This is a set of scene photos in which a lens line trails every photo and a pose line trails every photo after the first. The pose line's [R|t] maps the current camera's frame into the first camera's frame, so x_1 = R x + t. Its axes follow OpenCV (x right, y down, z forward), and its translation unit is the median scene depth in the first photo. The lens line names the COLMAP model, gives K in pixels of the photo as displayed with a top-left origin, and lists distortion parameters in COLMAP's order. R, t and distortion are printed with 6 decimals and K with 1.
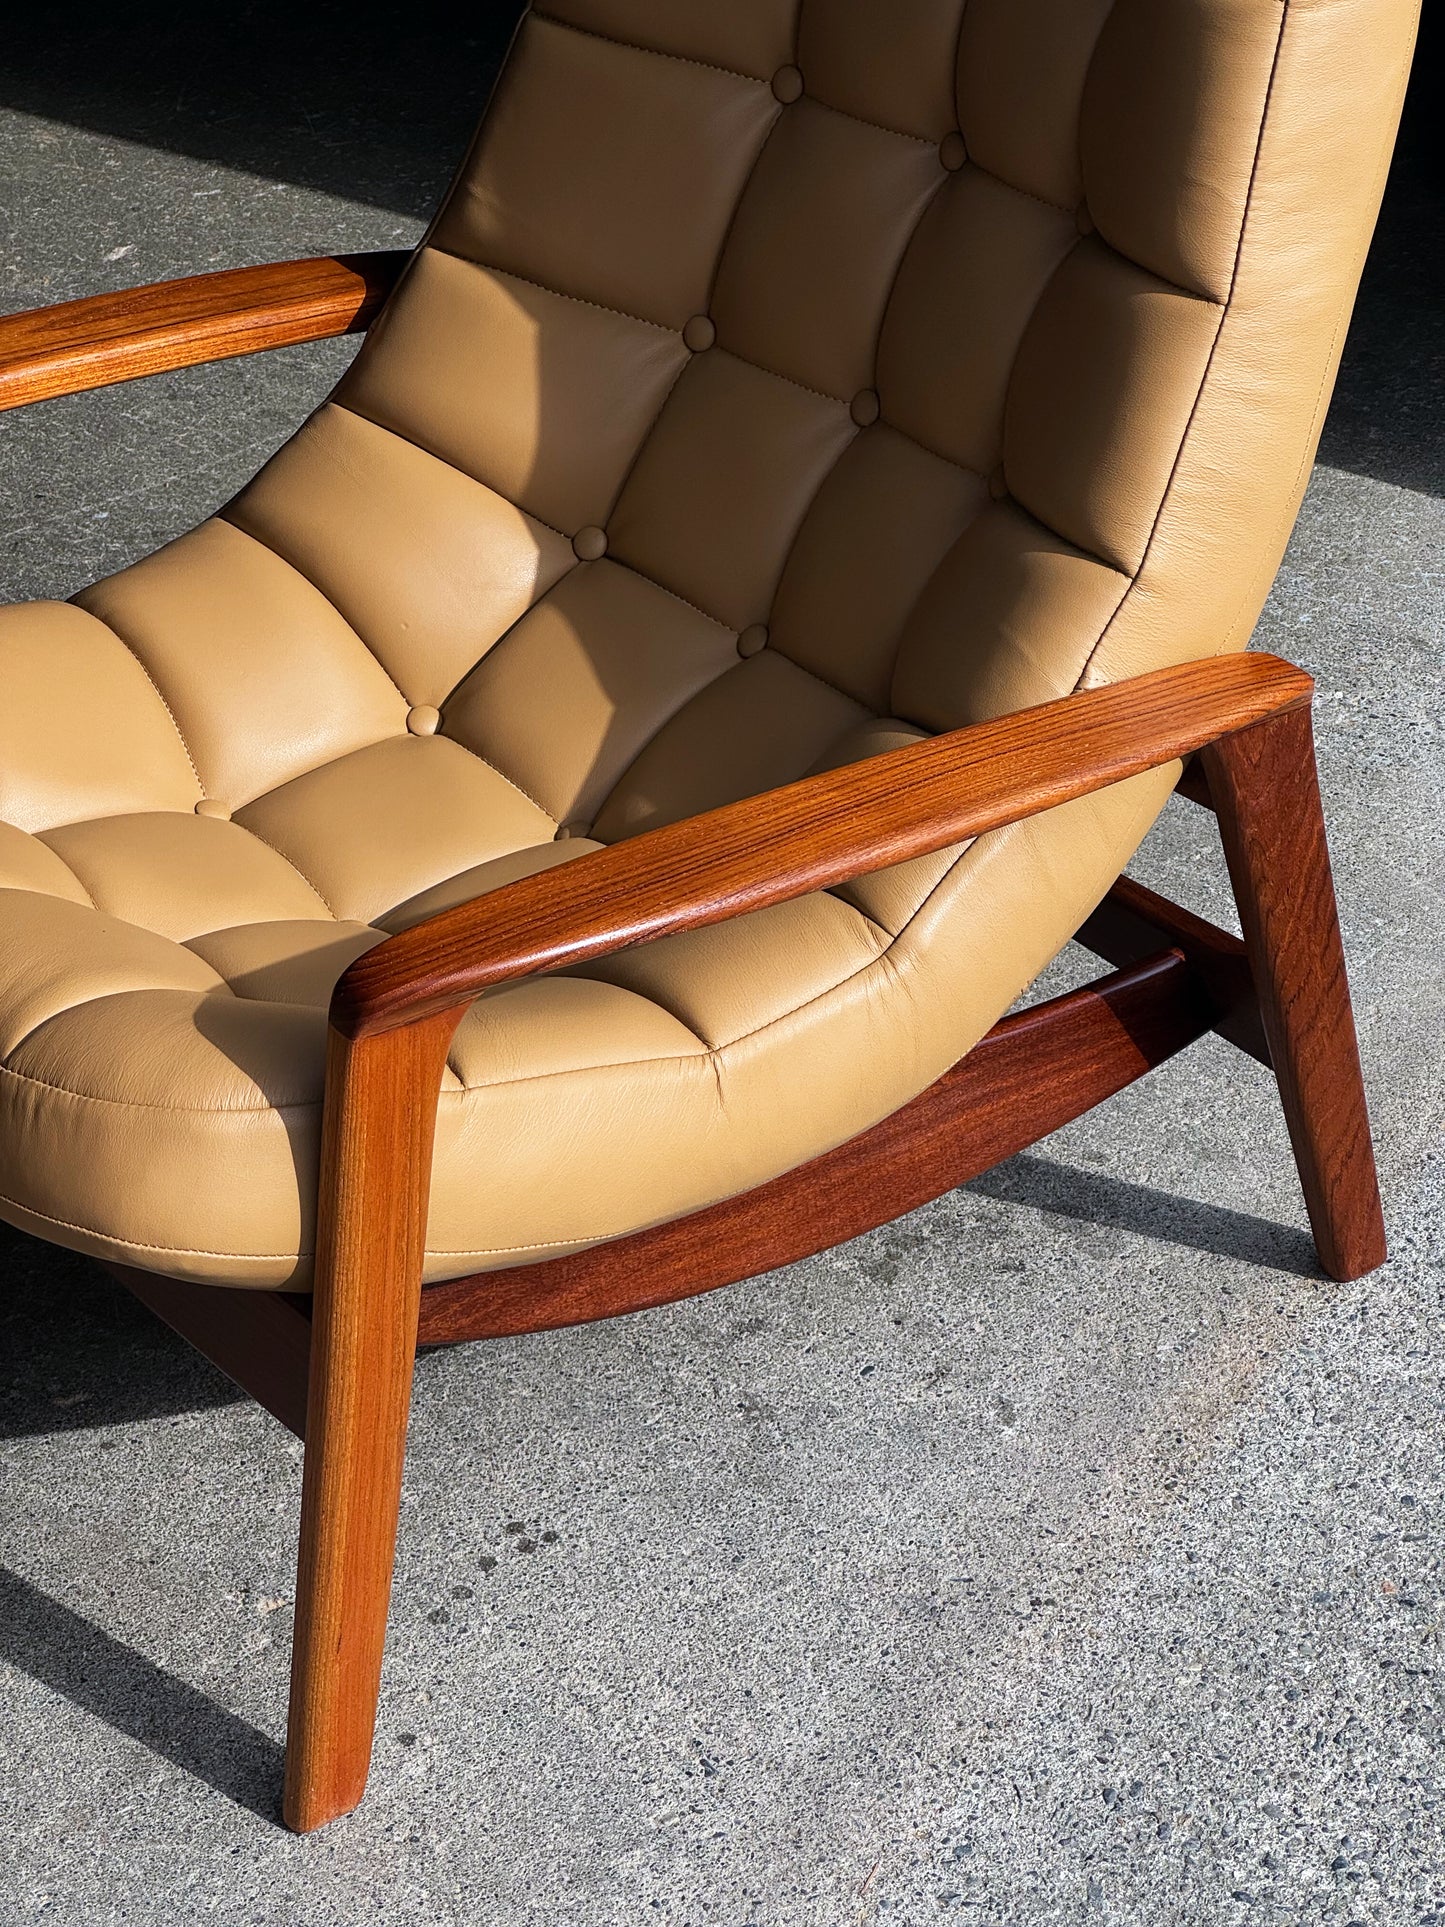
lens RADIAL K [[4330.6, 0, 700.9], [0, 4330.6, 926.0], [0, 0, 1]] dist [-0.000815, 3.537306]
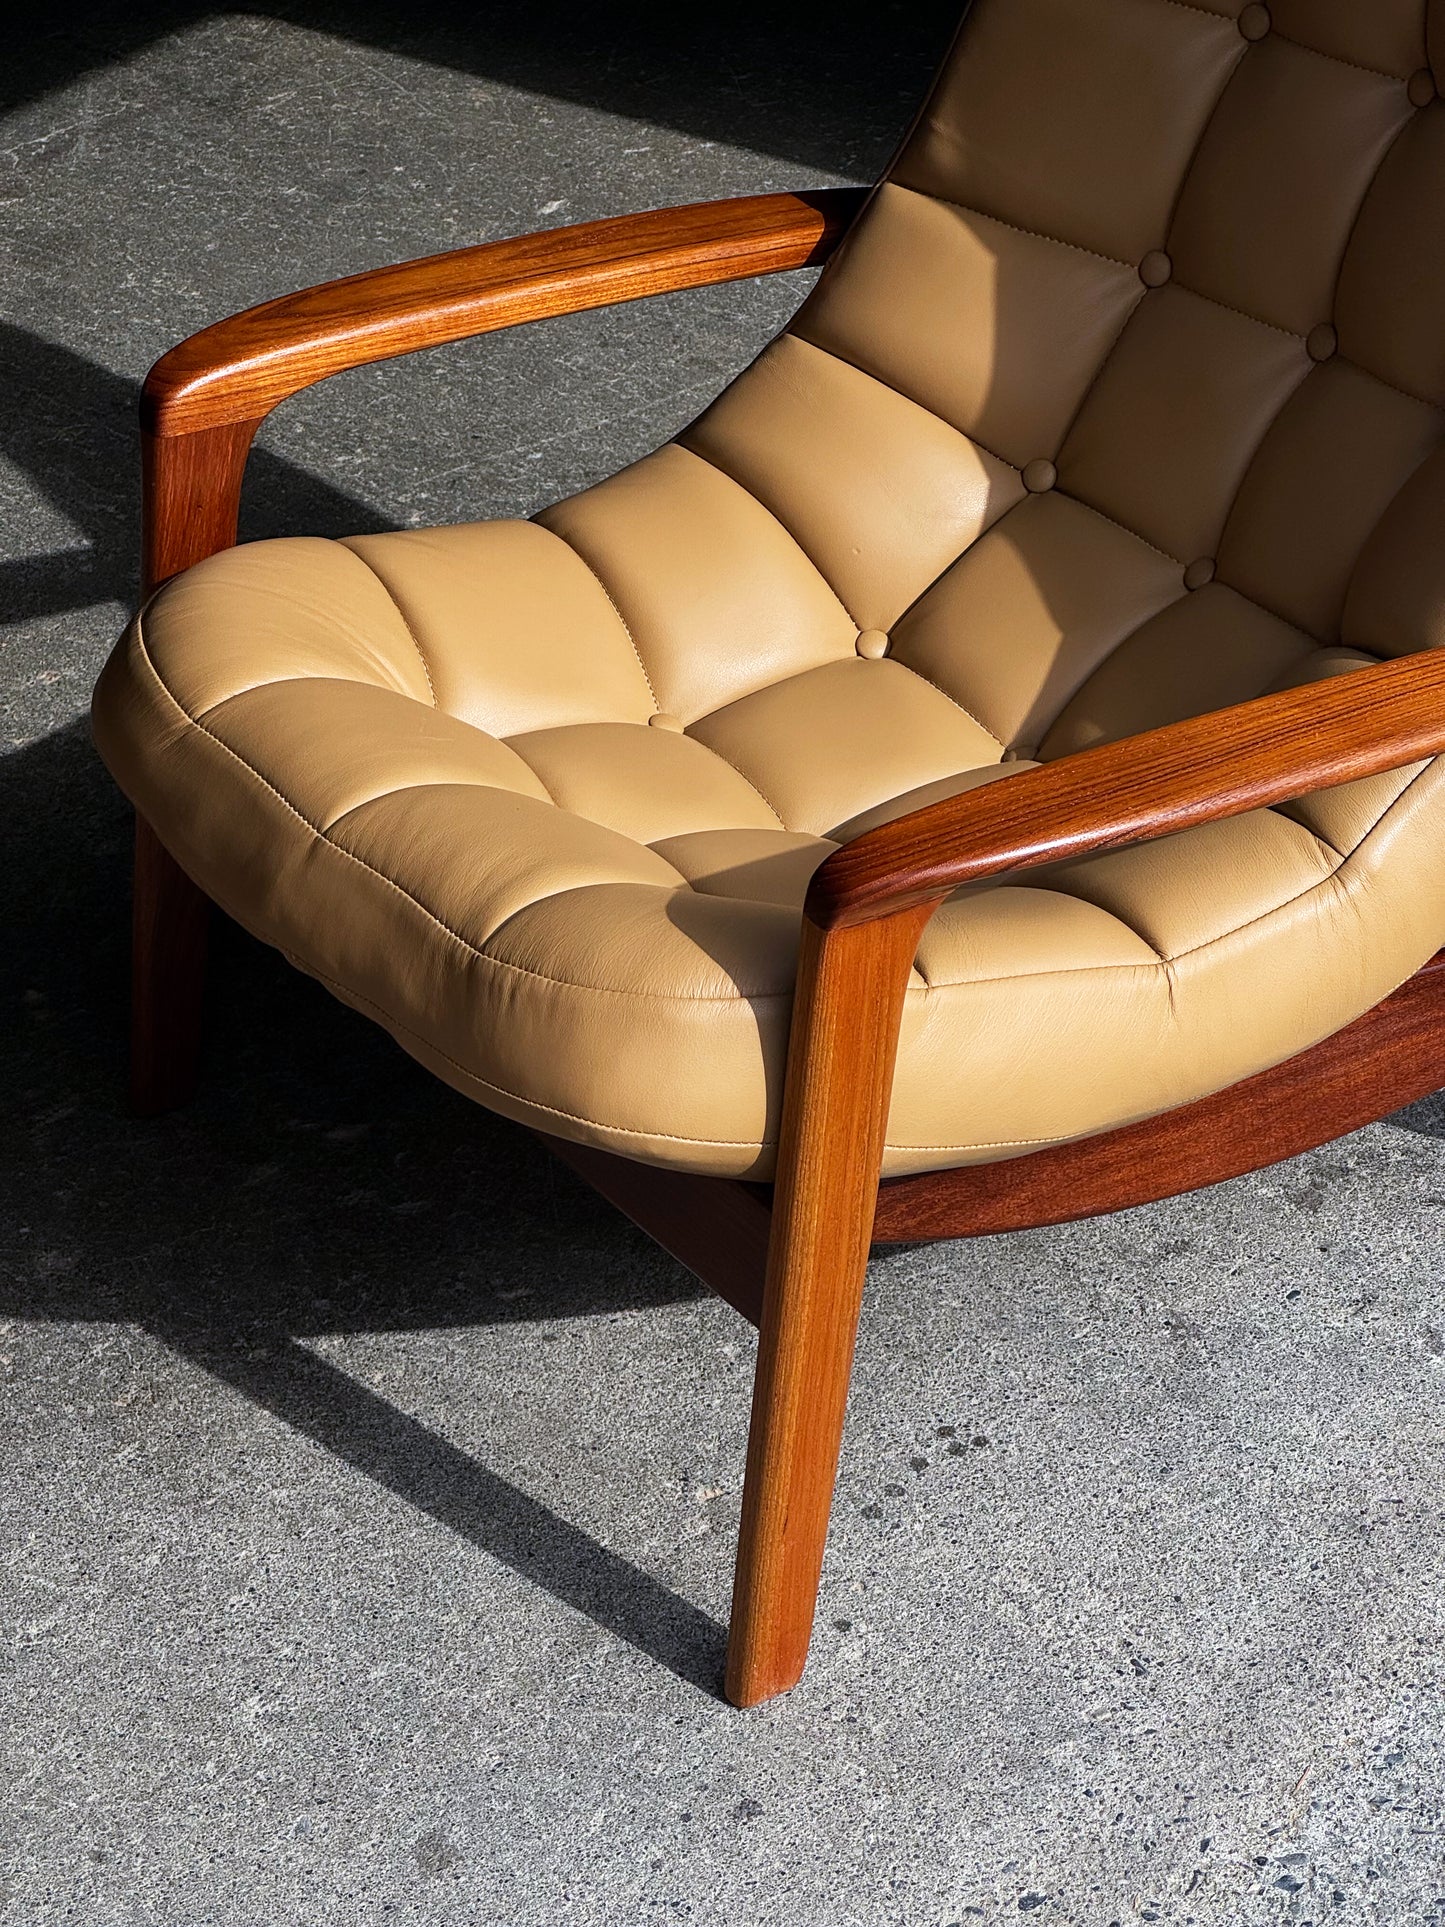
lens RADIAL K [[4330.6, 0, 700.9], [0, 4330.6, 926.0], [0, 0, 1]] dist [-0.000815, 3.537306]
pose [[0.996636, 0.029904, -0.076301, -0.026832], [-0.029936, 0.999552, 0.000726, 0.021360], [0.076289, 0.001561, 0.997085, -0.023408]]
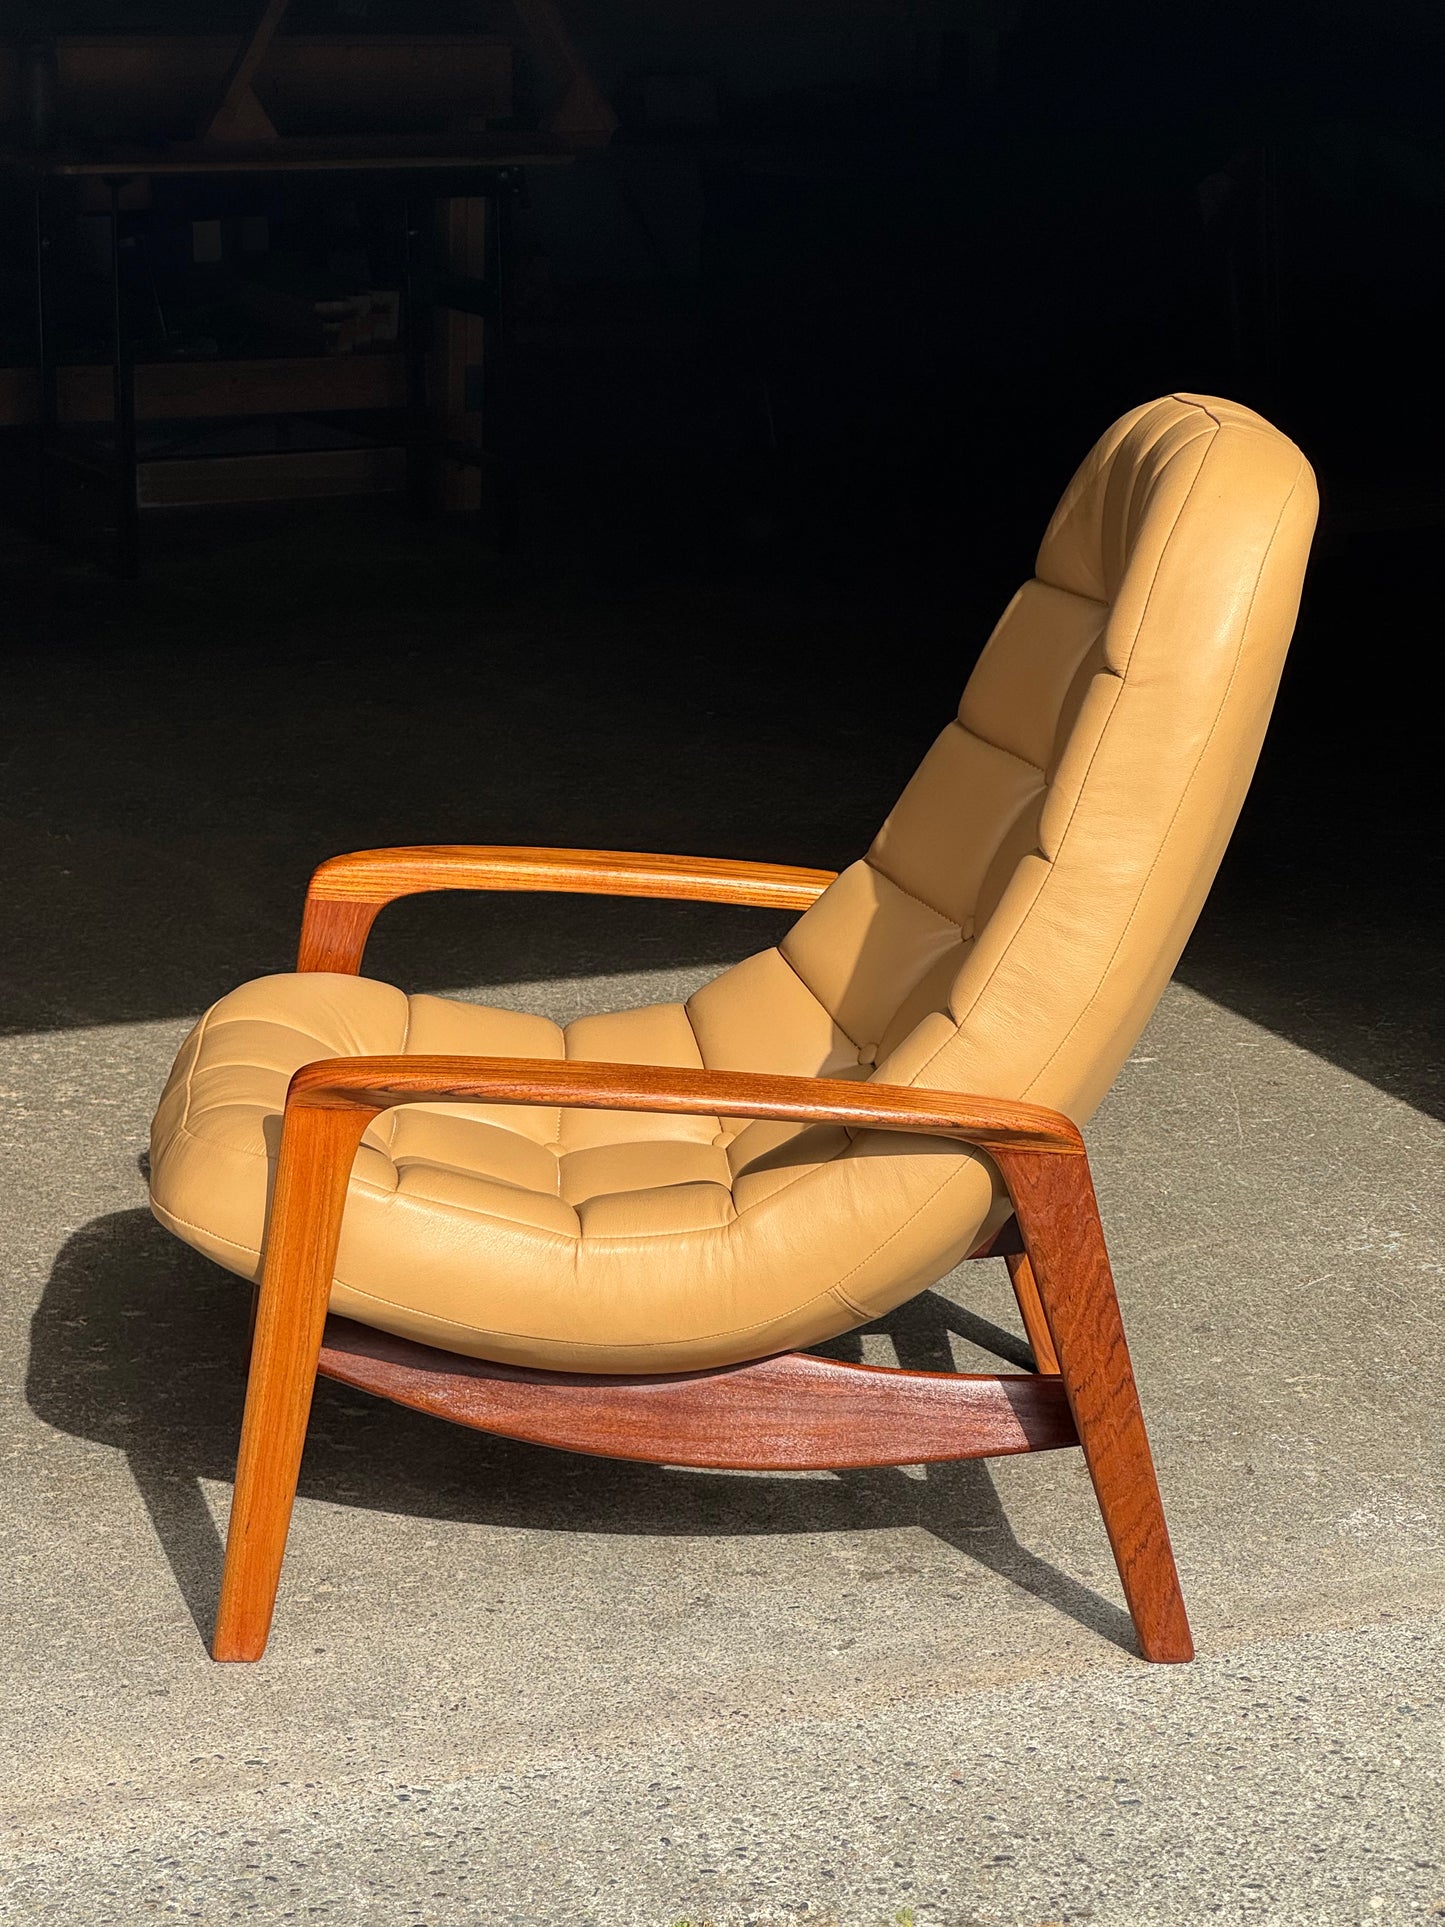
lens RADIAL K [[4690.1, 0, 611.0], [0, 4690.1, 960.7], [0, 0, 1]] dist [-0.027863, 3.937769]
pose [[0.809608, 0.169177, -0.562062, 0.875044], [-0.329746, 0.923271, -0.197076, 0.246858], [0.485595, 0.344892, 0.803273, -0.348714]]
